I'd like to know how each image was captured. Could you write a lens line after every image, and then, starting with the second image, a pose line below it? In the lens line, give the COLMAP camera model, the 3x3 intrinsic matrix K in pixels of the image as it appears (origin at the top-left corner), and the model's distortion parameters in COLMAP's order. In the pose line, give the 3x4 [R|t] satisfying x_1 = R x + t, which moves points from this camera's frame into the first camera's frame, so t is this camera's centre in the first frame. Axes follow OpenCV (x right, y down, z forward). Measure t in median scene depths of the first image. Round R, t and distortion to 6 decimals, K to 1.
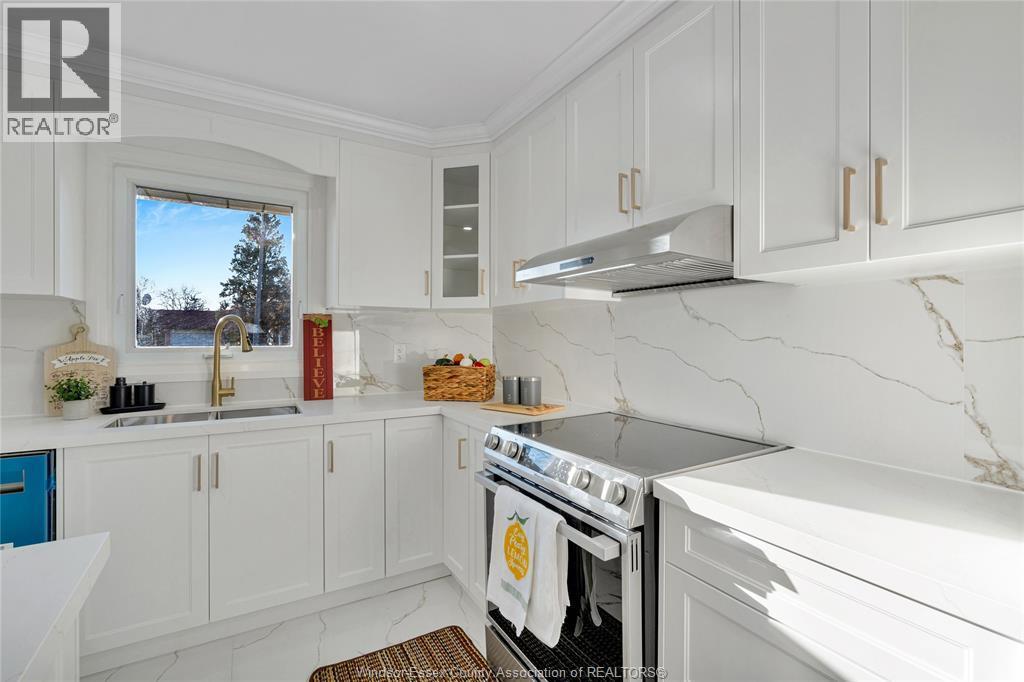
lens RADIAL K [[460.0, 0, 512.5], [0, 460.0, 337.9], [0, 0, 1]] dist [-0.017921, 0.001263]
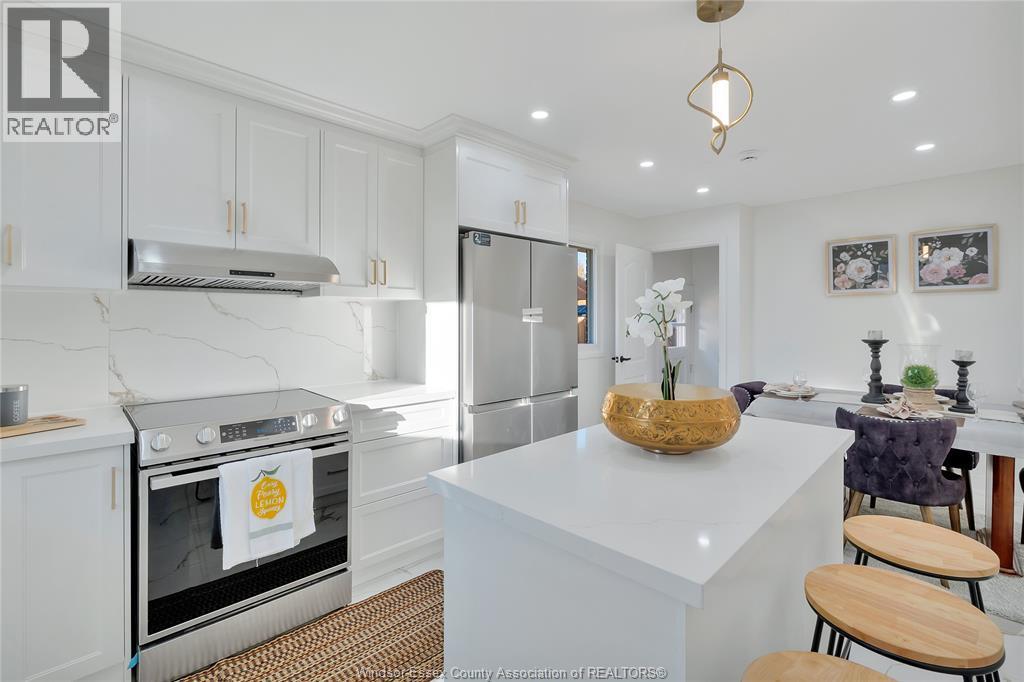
lens RADIAL K [[460.0, 0, 508.1], [0, 460.0, 320.0], [0, 0, 1]] dist [-0.017921, 0.001263]
pose [[-0.231529, -0.005103, 0.972815, -1.388133], [-0.000680, 0.999987, 0.005084, -0.041237], [-0.972828, 0.000516, -0.231529, 0.642834]]
